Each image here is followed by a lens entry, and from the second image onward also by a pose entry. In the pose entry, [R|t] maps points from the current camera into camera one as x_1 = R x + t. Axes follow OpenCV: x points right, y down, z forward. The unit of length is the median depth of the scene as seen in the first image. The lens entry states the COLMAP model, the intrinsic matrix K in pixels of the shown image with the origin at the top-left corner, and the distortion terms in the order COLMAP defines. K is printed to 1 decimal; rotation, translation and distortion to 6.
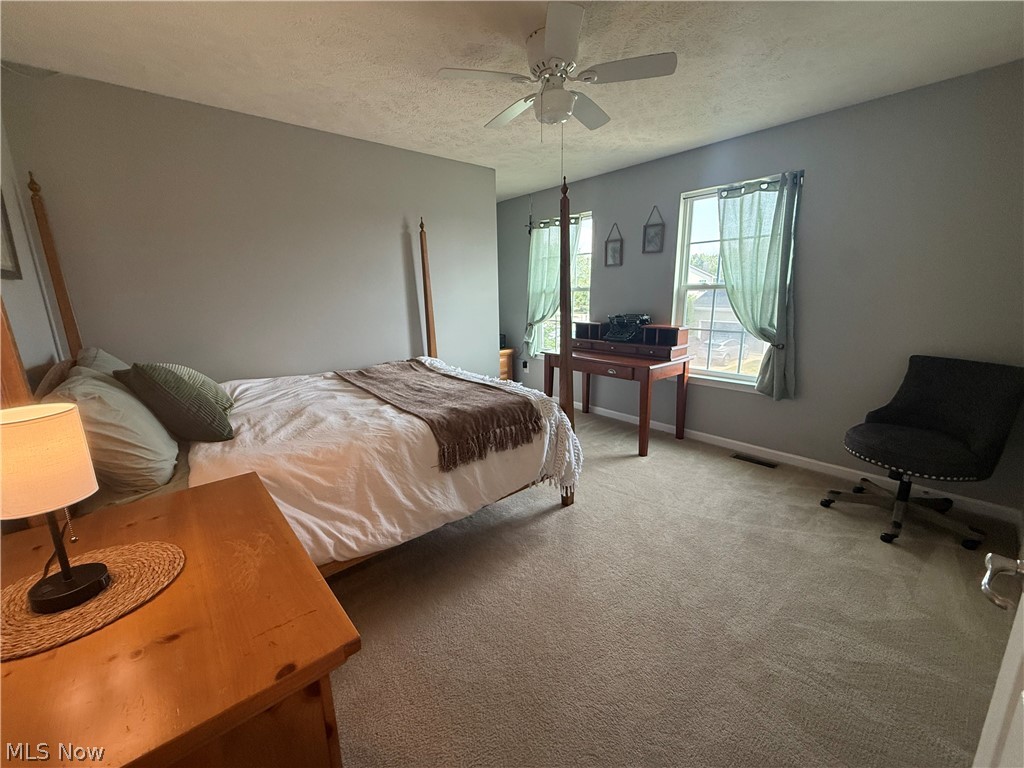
lens RADIAL K [[409.1, 0, 512.0], [0, 409.1, 384.2], [0, 0, 1]] dist [-0.002795, 0.000356]
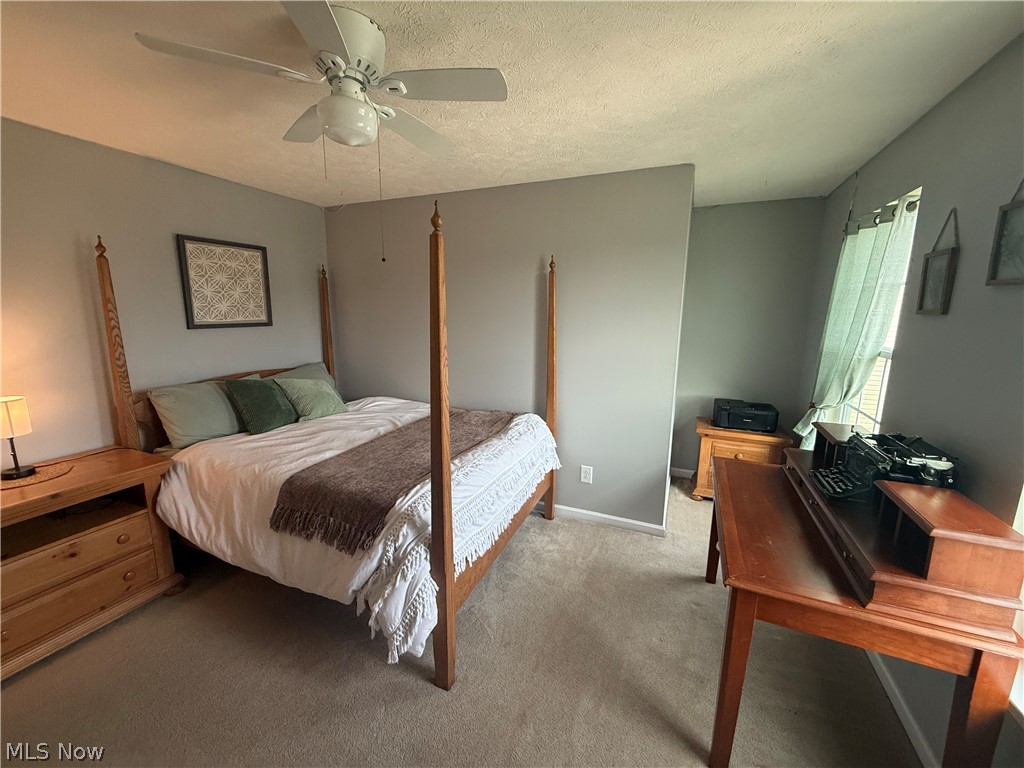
lens RADIAL K [[409.1, 0, 511.8], [0, 409.1, 382.2], [0, 0, 1]] dist [-0.002795, 0.000356]
pose [[0.434176, 0.181924, -0.882267, 1.007854], [-0.215479, 0.971937, 0.094374, -0.399505], [0.874677, 0.149135, 0.461193, 1.067608]]
